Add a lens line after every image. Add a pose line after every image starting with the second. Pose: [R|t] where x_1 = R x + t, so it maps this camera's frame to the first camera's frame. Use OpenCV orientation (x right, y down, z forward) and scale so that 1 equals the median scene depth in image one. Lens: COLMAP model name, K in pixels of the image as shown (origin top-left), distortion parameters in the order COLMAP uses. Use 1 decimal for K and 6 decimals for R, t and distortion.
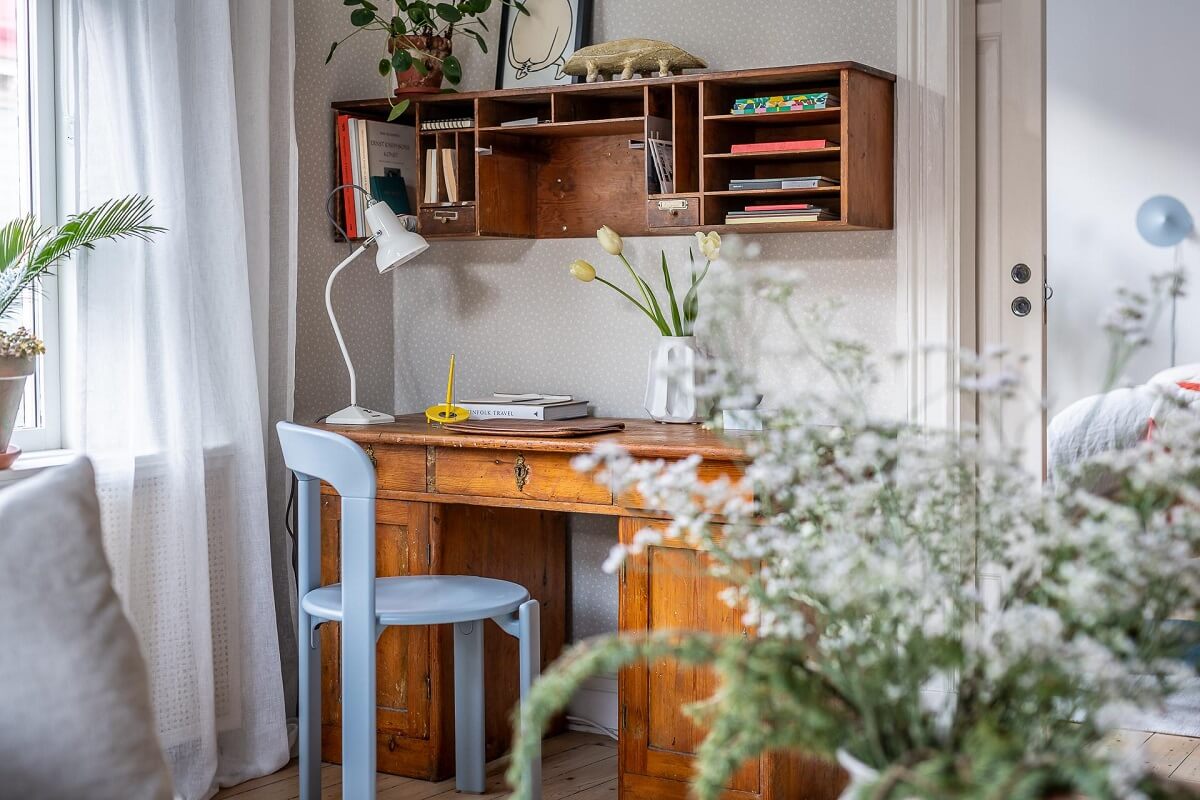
lens RADIAL K [[1703.9, 0, 600.8], [0, 1703.9, 368.1], [0, 0, 1]] dist [-0.000331, 0.030165]
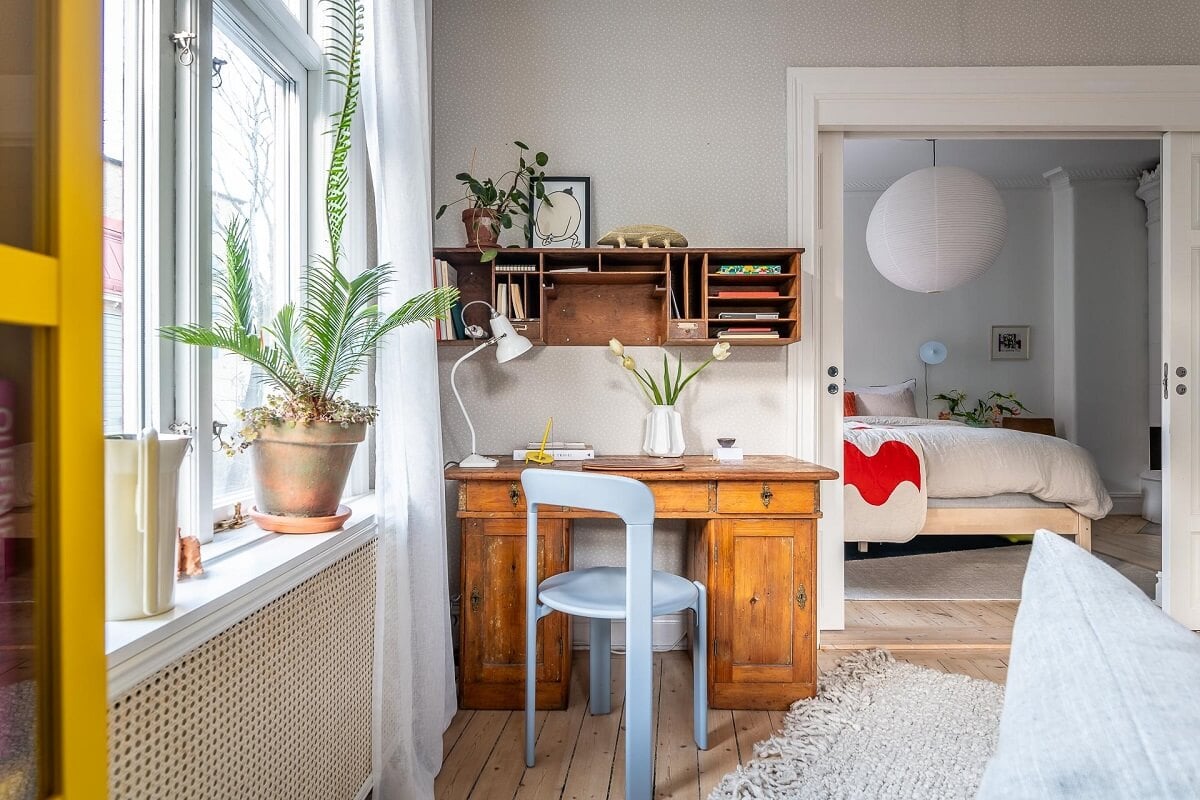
lens RADIAL K [[696.1, 0, 600.0], [0, 696.1, 400.0], [0, 0, 1]] dist [-0.000992, -0.000759]
pose [[0.858797, 0.000003, 0.512317, -0.378082], [0.016514, 0.999480, -0.027688, -0.006061], [-0.512050, 0.032238, 0.858350, 0.463964]]
